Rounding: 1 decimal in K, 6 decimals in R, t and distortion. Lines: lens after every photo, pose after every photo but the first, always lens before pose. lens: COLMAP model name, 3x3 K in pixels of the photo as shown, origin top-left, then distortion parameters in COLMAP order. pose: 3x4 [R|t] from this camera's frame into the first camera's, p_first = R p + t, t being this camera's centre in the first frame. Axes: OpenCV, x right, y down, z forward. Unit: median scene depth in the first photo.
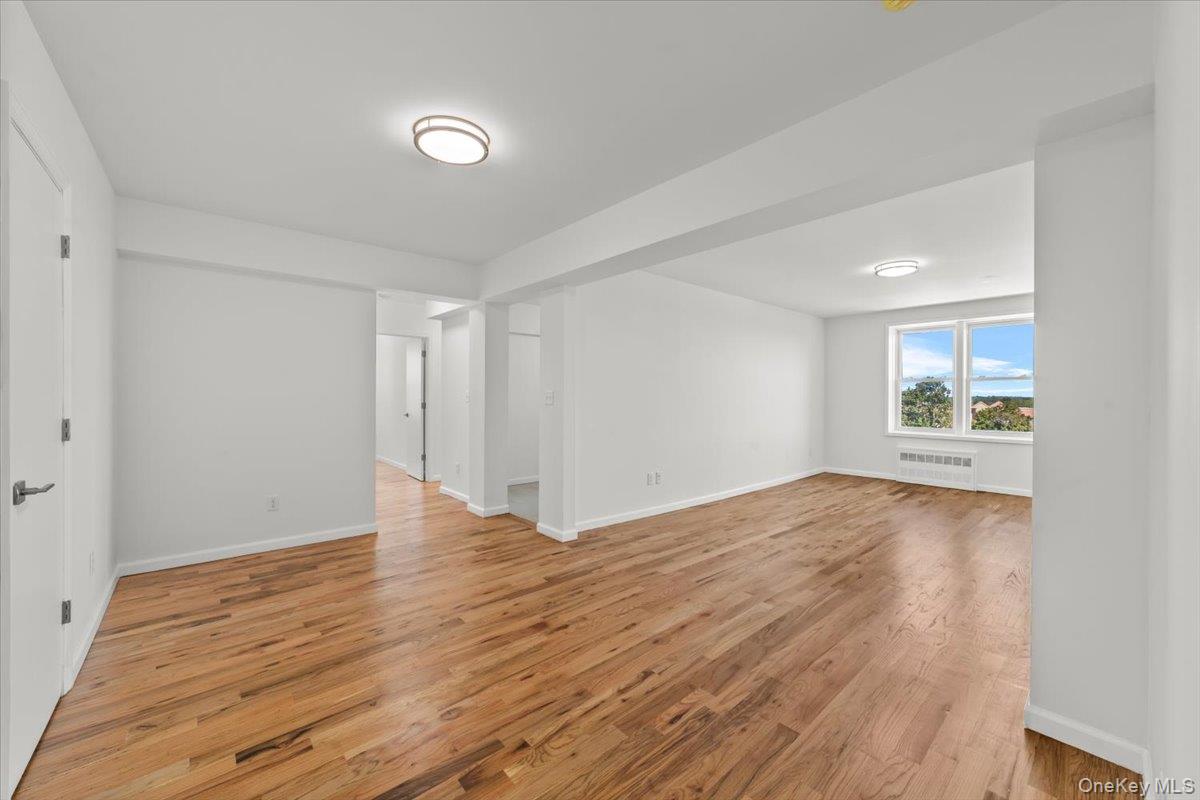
lens RADIAL K [[467.8, 0, 604.6], [0, 467.8, 401.2], [0, 0, 1]] dist [-0.017730, 0.004628]
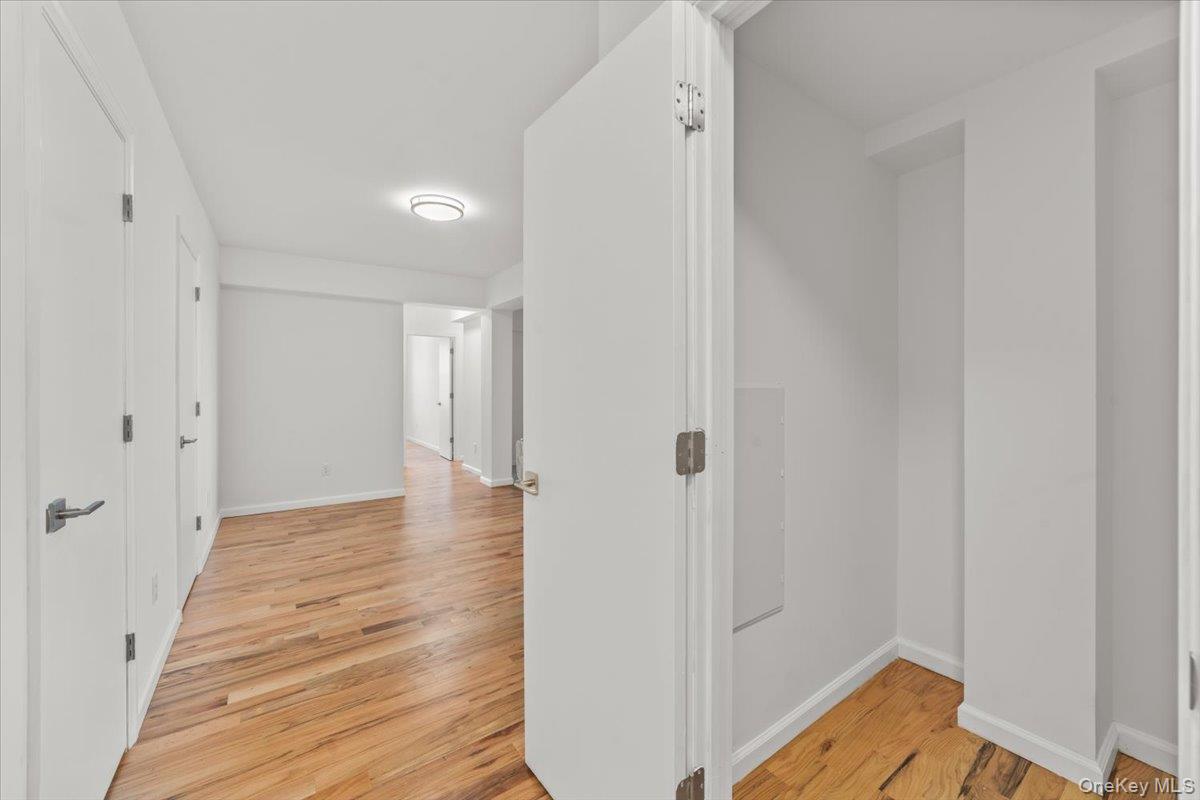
lens RADIAL K [[467.8, 0, 600.4], [0, 467.8, 390.3], [0, 0, 1]] dist [-0.017730, 0.004628]
pose [[0.994525, -0.004831, -0.104387, 0.254539], [0.004495, 0.999984, -0.003462, 0.005161], [0.104402, 0.002973, 0.994531, -0.297240]]
